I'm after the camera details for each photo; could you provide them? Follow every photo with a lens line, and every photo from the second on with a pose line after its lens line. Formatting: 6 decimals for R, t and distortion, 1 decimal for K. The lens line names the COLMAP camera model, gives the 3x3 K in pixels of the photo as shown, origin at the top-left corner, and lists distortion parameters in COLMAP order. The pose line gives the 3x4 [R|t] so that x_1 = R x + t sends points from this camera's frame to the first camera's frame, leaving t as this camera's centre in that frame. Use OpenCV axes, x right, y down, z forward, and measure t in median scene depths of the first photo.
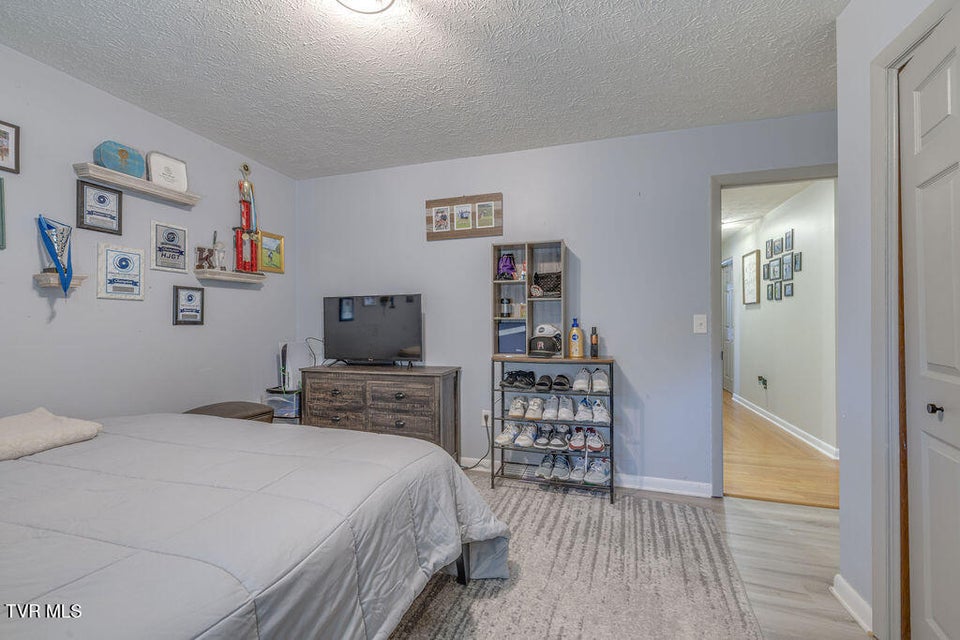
lens RADIAL K [[400.1, 0, 480.0], [0, 400.1, 320.0], [0, 0, 1]] dist [-0.000014, 0.000261]
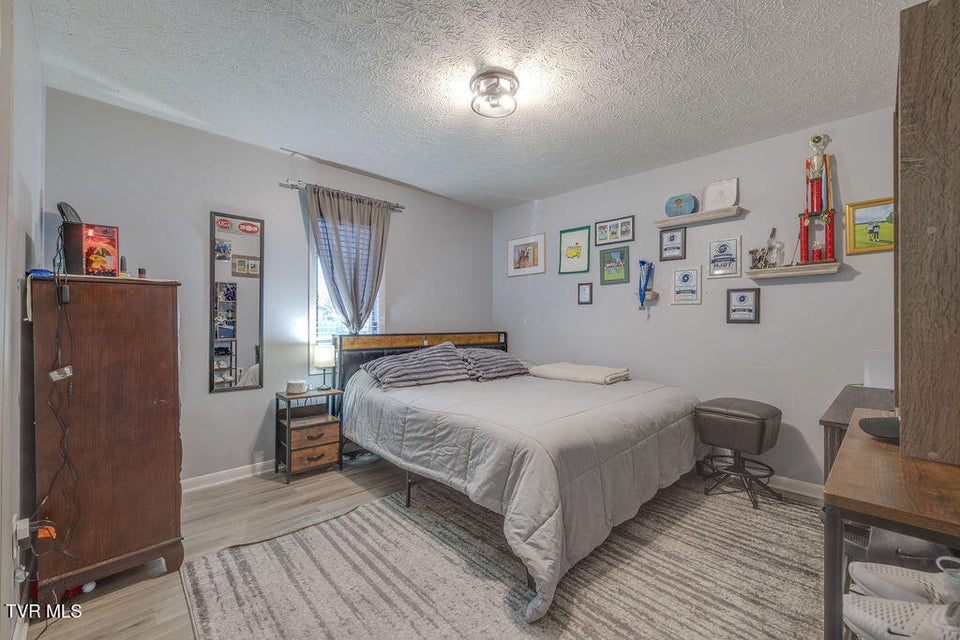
lens RADIAL K [[400.1, 0, 480.0], [0, 400.1, 320.0], [0, 0, 1]] dist [-0.000014, 0.000261]
pose [[-0.474168, -0.001820, -0.880433, 0.664884], [0.001065, 0.999996, -0.002640, 0.006181], [0.880434, -0.002189, -0.474164, 1.012586]]
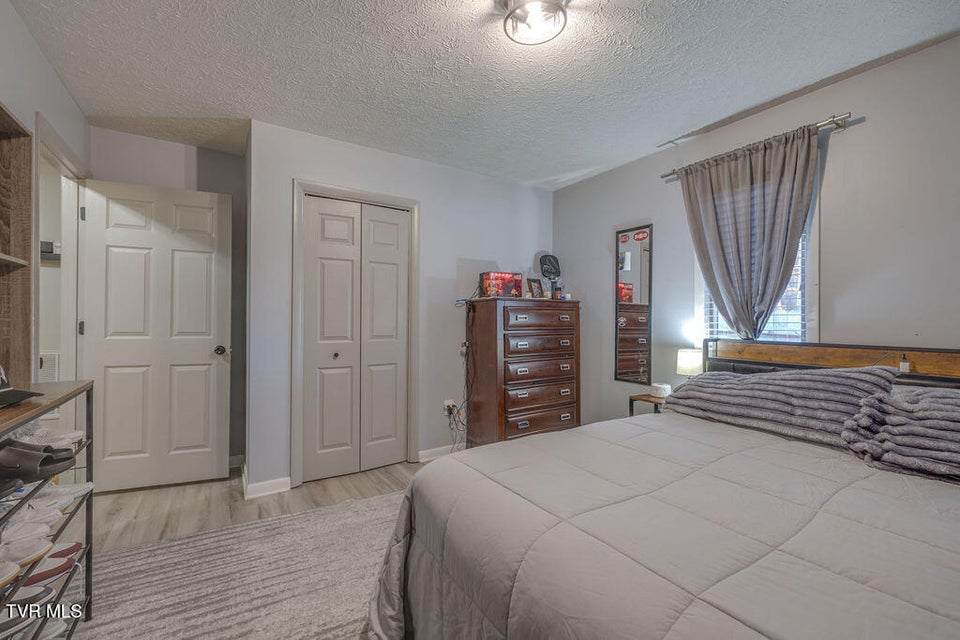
lens RADIAL K [[400.1, 0, 480.0], [0, 400.1, 320.0], [0, 0, 1]] dist [-0.000014, 0.000261]
pose [[-0.770923, -0.000265, 0.636929, -0.542607], [-0.004850, 0.999973, -0.005454, 0.011191], [-0.636910, -0.007293, -0.770903, 1.180152]]
